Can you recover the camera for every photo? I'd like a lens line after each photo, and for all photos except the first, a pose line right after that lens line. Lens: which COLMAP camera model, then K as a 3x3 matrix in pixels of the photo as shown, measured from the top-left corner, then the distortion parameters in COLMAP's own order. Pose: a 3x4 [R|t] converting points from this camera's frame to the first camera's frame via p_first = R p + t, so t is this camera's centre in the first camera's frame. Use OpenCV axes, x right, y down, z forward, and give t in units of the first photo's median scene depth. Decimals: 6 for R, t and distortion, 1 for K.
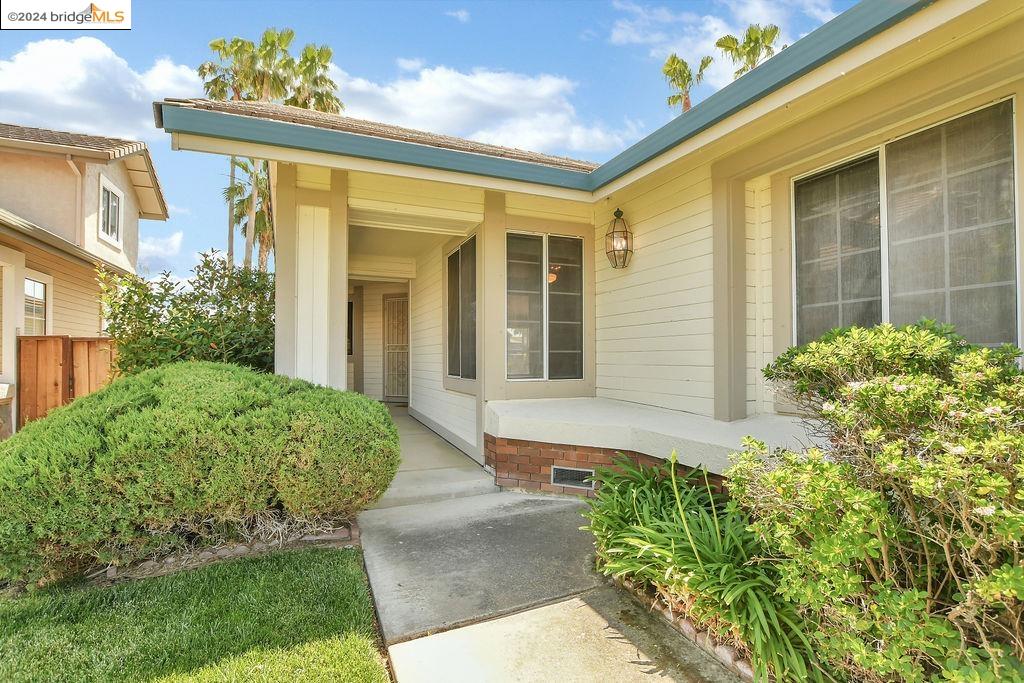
lens RADIAL K [[471.9, 0, 513.6], [0, 471.9, 345.3], [0, 0, 1]] dist [-0.033653, 0.000174]
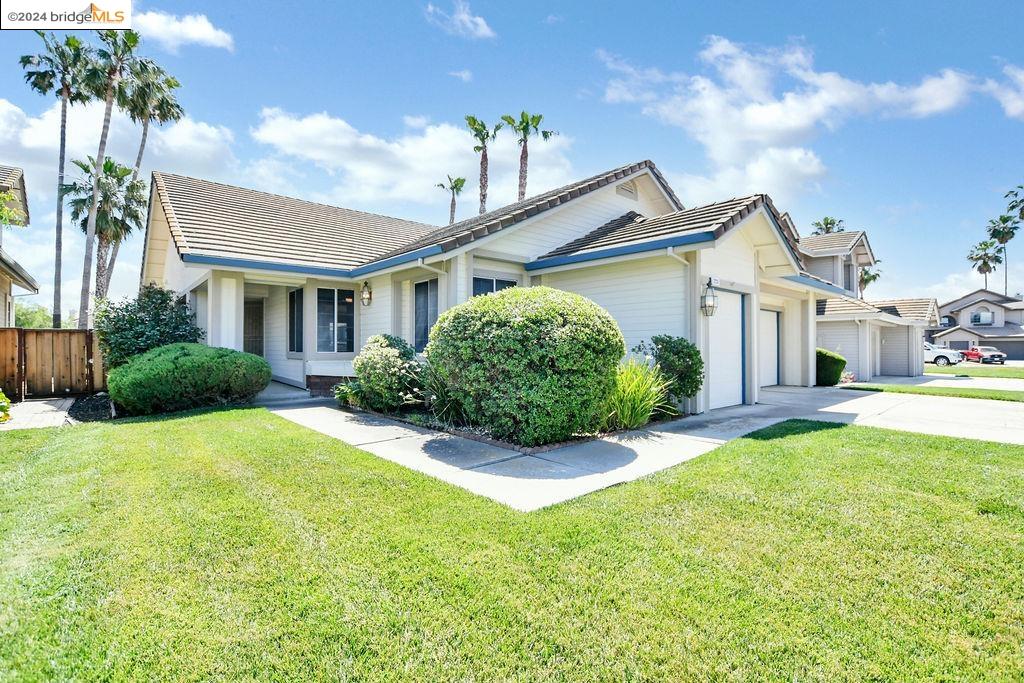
lens RADIAL K [[471.9, 0, 511.1], [0, 471.9, 344.5], [0, 0, 1]] dist [-0.033653, 0.000174]
pose [[0.952178, 0.006205, 0.305482, 0.176494], [-0.011110, 0.999836, 0.014321, -0.006585], [-0.305343, -0.017030, 0.952090, -1.371544]]
